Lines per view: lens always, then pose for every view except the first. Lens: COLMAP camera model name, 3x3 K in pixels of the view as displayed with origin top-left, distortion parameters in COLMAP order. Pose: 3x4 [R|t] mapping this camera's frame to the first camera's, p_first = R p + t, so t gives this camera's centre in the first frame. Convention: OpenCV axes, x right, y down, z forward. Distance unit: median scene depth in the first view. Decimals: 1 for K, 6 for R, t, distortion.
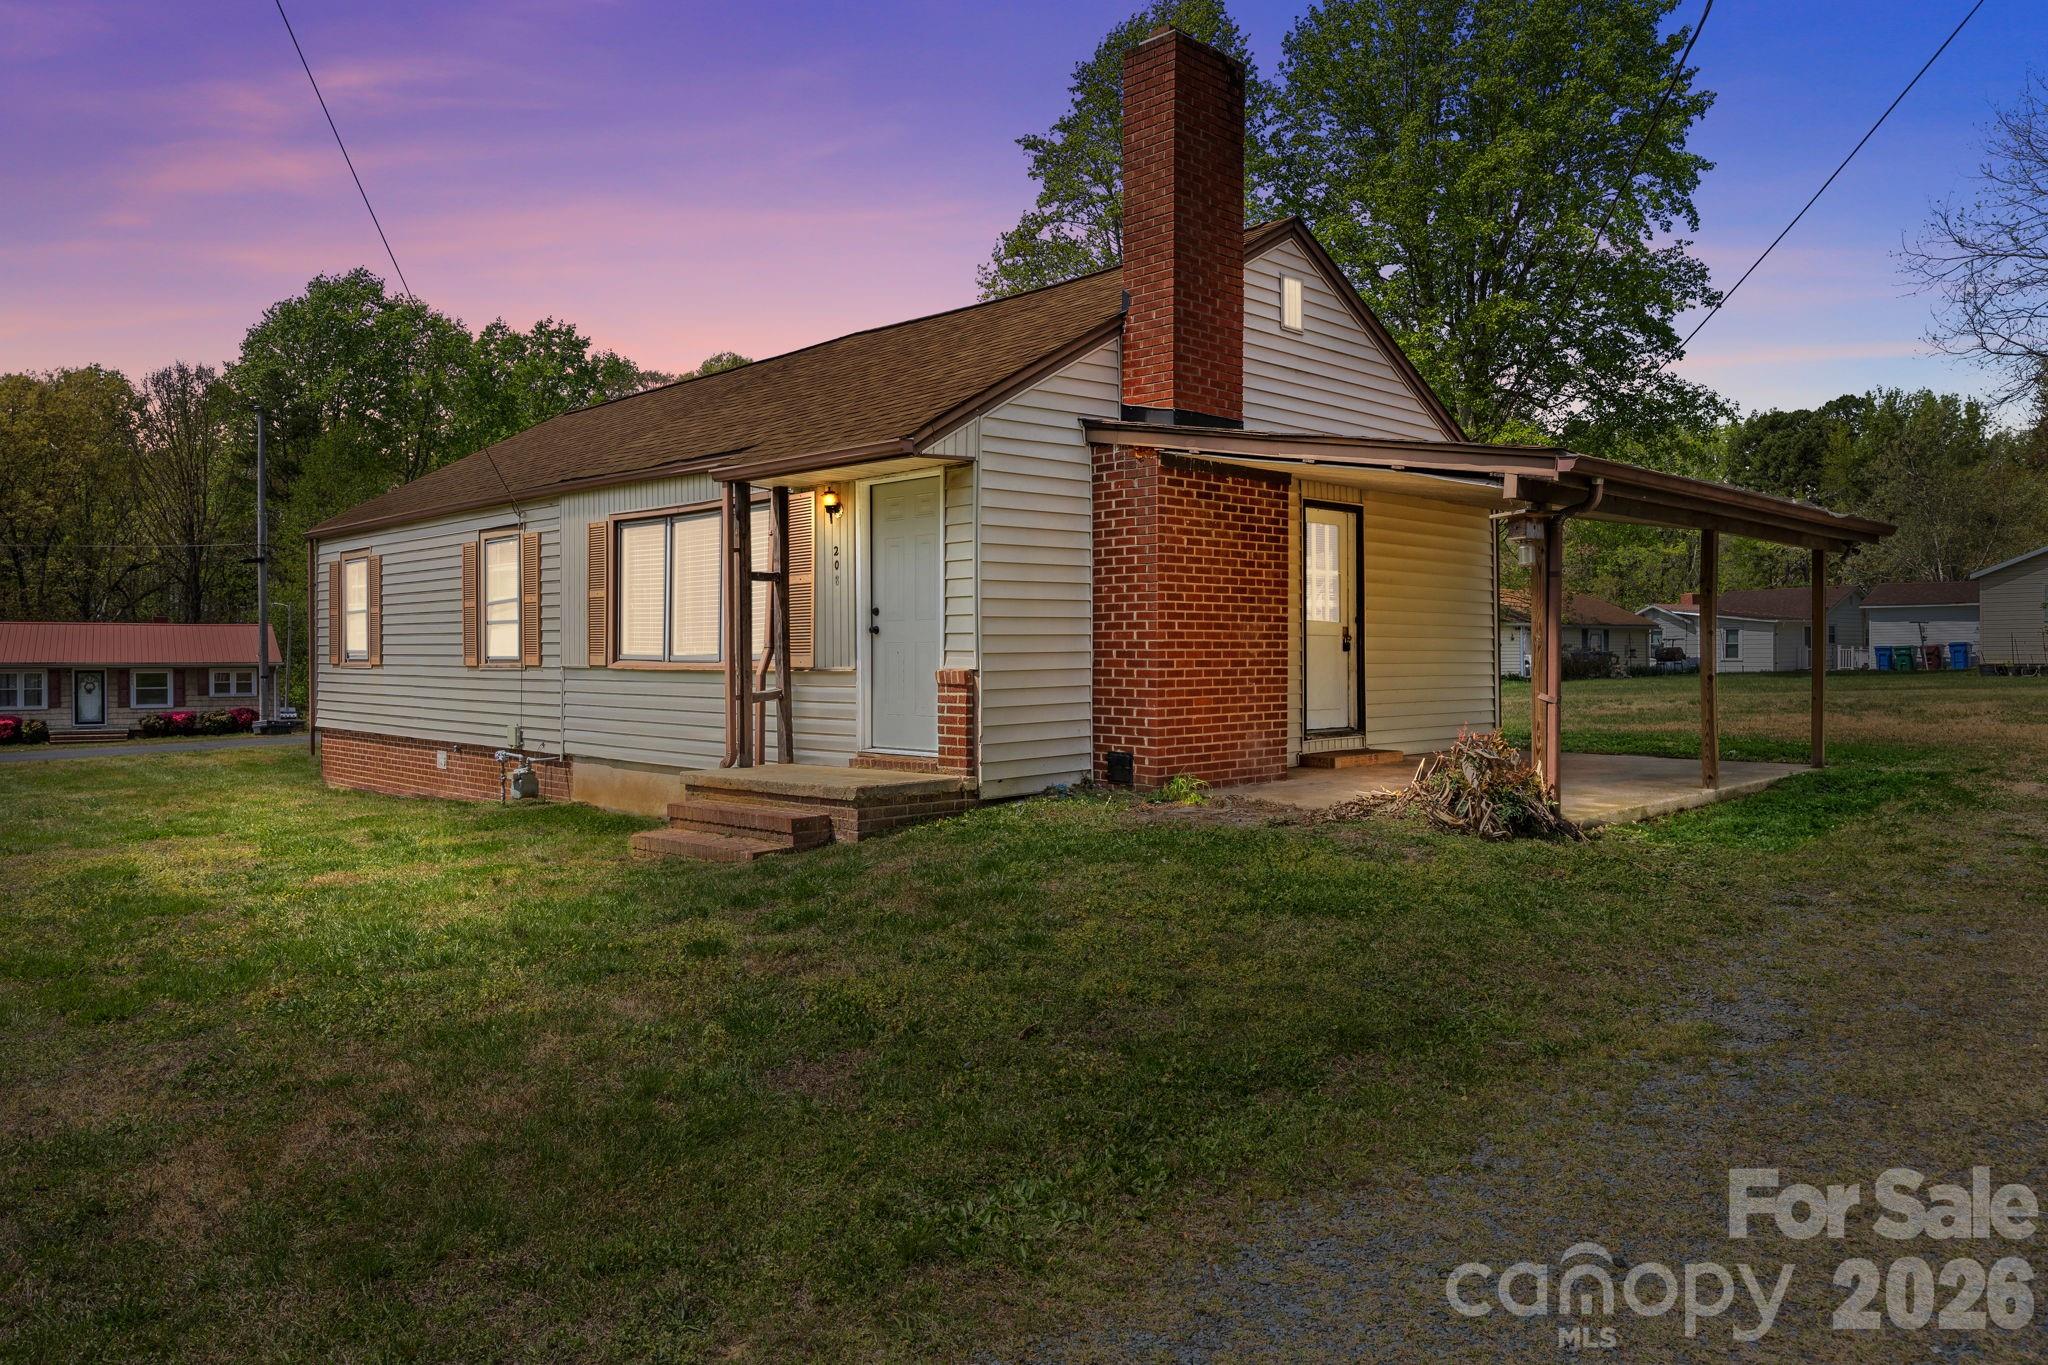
lens RADIAL K [[1399.0, 0, 1024.0], [0, 1399.0, 682.5], [0, 0, 1]] dist [-0.019200, -0.000686]
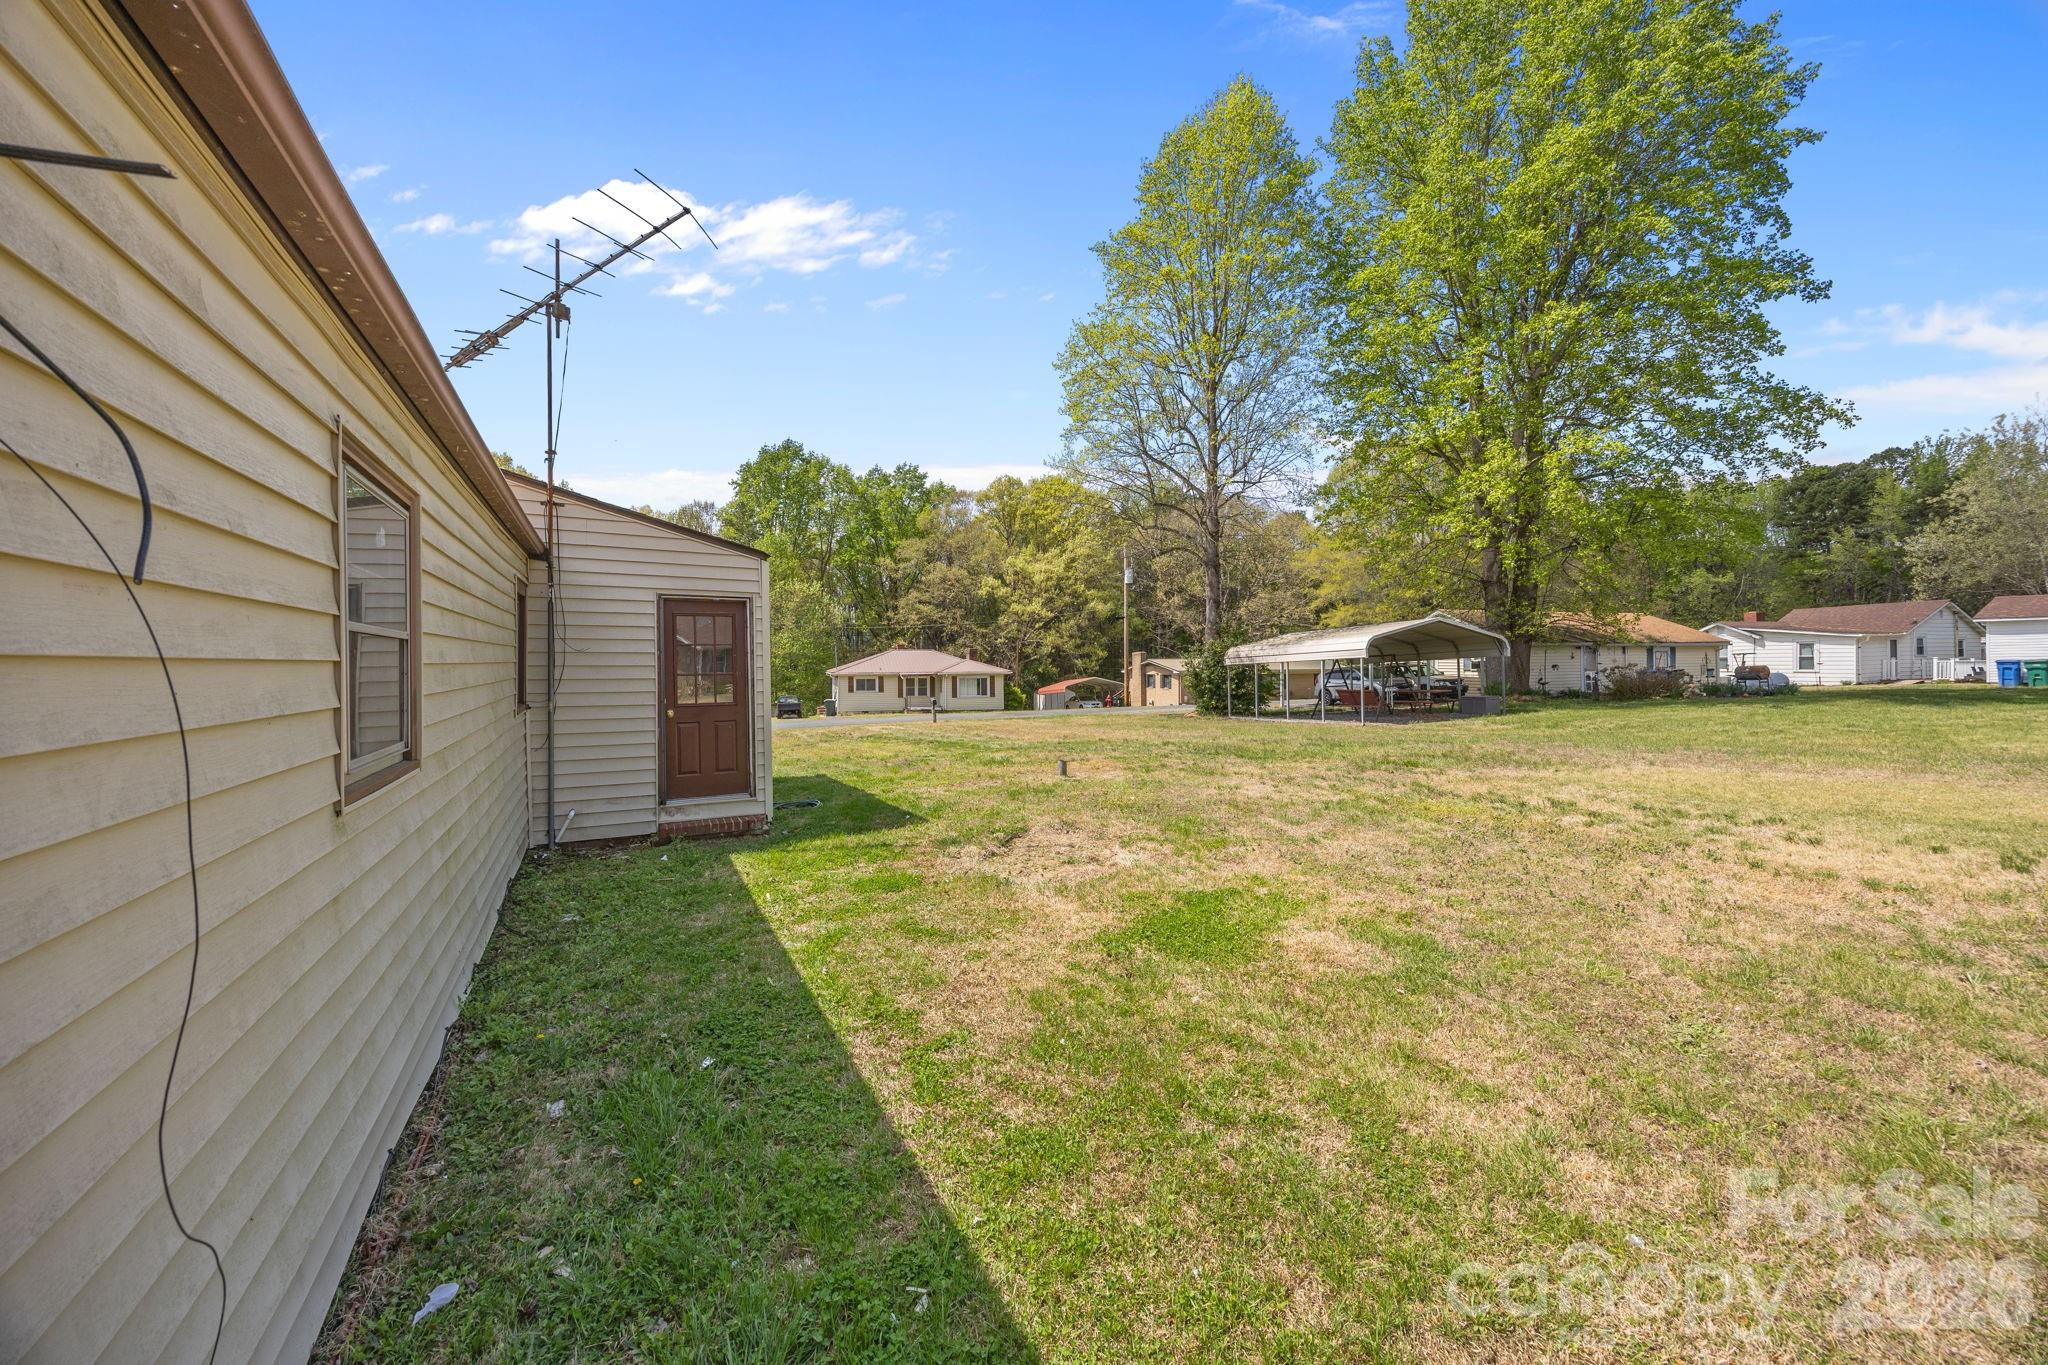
lens RADIAL K [[789.0, 0, 1017.9], [0, 789.0, 663.7], [0, 0, 1]] dist [-0.000491, -0.000113]
pose [[0.960013, -0.005630, -0.279900, 0.088440], [0.001986, 0.999910, -0.013300, -0.016025], [0.279950, 0.012212, 0.959937, 0.237867]]
